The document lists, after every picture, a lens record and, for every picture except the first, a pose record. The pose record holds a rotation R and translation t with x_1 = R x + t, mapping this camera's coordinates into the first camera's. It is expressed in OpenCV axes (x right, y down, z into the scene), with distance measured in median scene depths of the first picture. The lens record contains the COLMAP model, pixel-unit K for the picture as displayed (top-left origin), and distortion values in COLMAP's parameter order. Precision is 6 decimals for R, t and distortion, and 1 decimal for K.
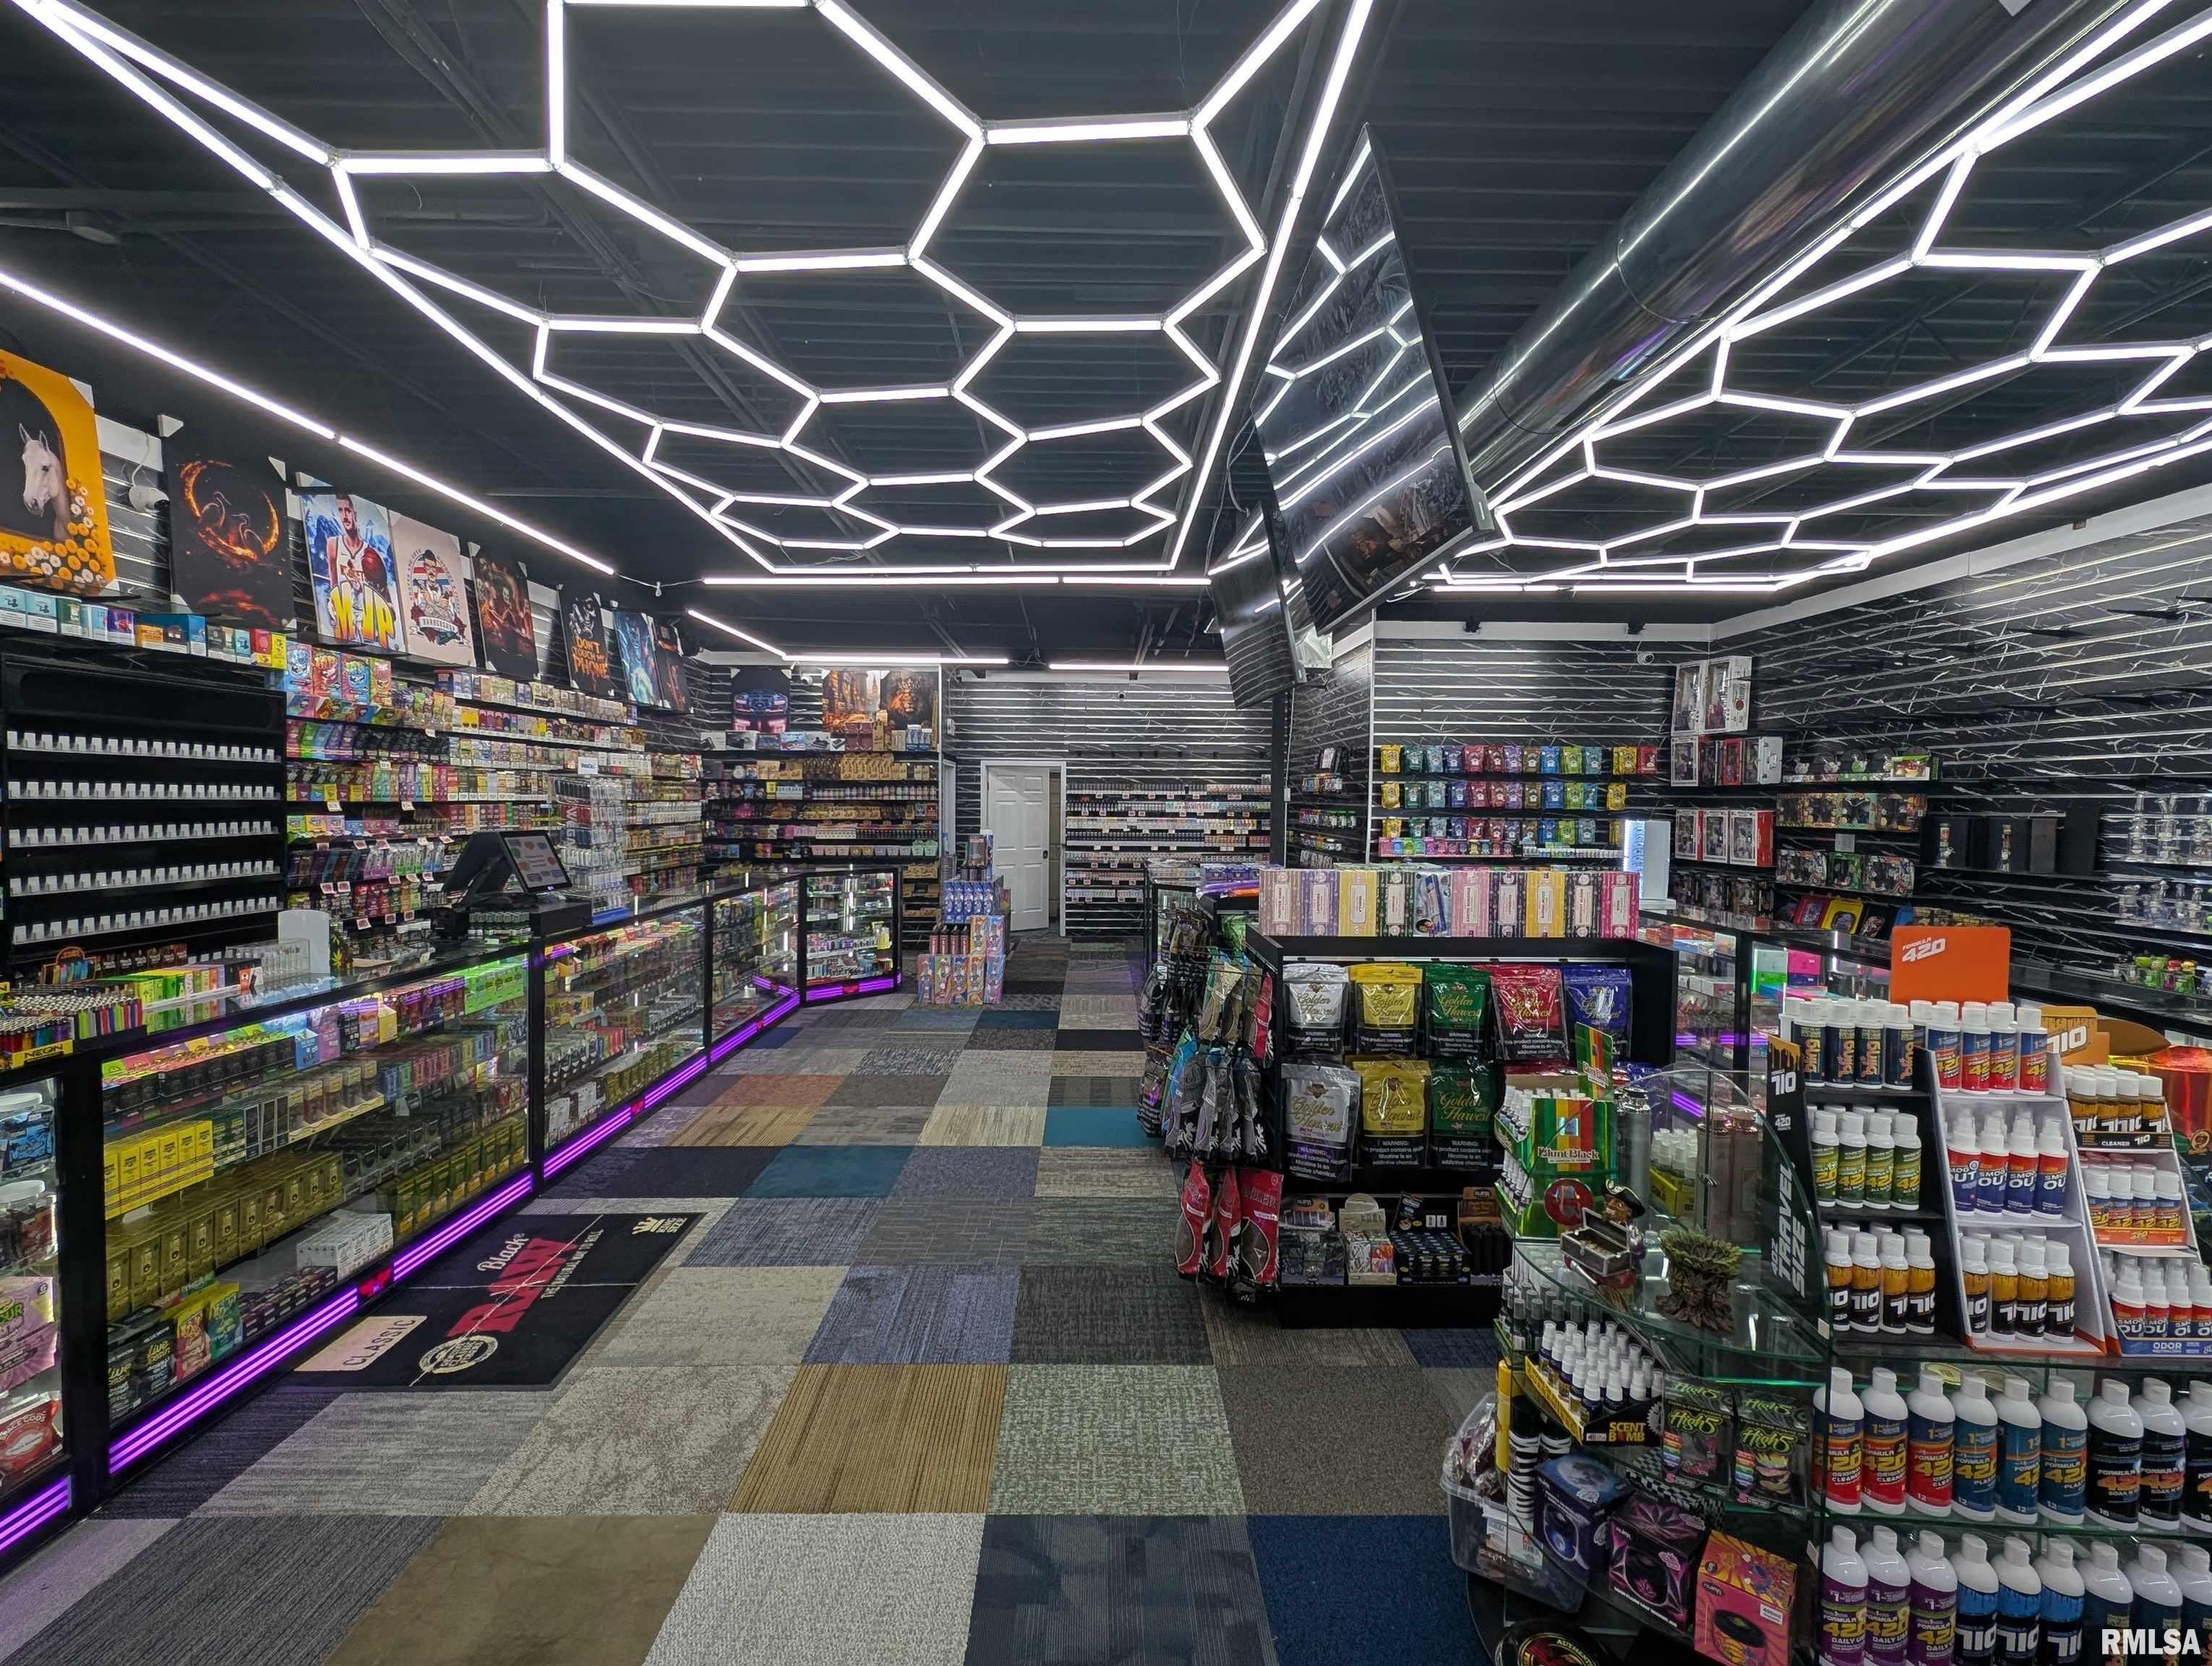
lens RADIAL K [[886.0, 0, 1100.1], [0, 886.0, 833.9], [0, 0, 1]] dist [0.000301, -0.000025]
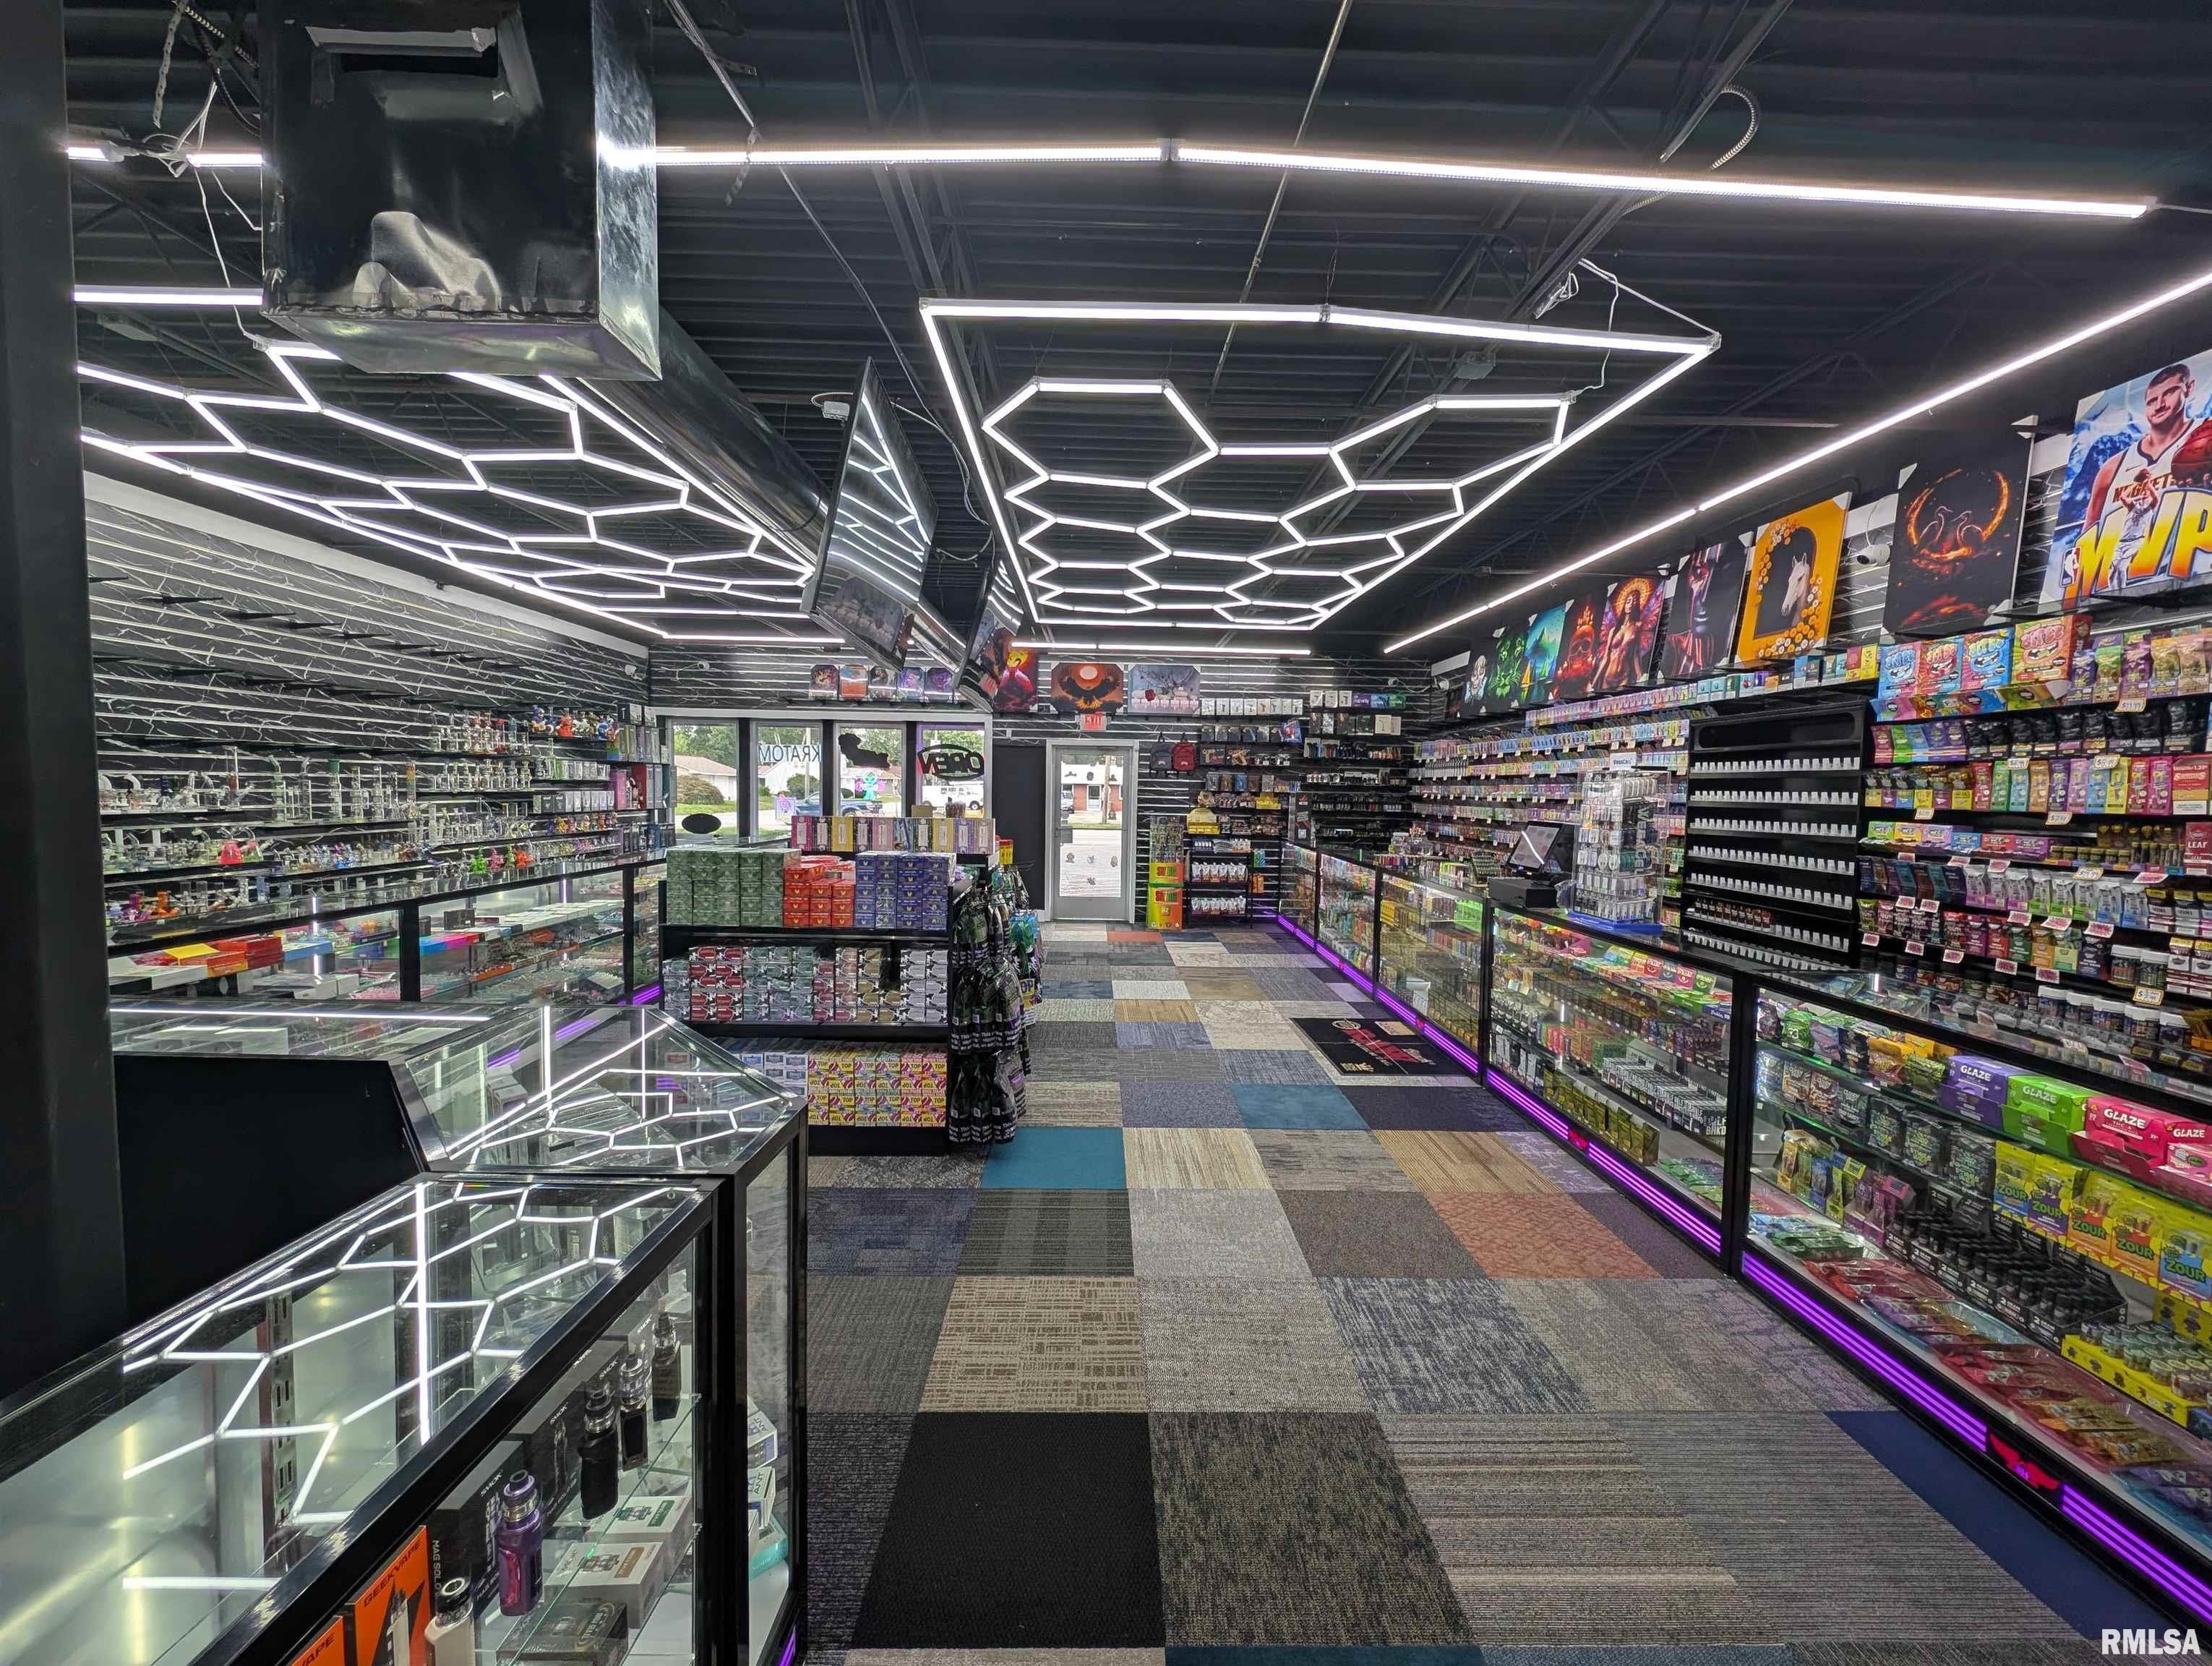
lens RADIAL K [[886.0, 0, 1111.5], [0, 886.0, 833.1], [0, 0, 1]] dist [0.000301, -0.000025]
pose [[-0.999612, -0.027455, -0.004671, -0.040616], [-0.027761, 0.995670, 0.088713, -0.074018], [0.002215, 0.088808, -0.996046, 2.045577]]
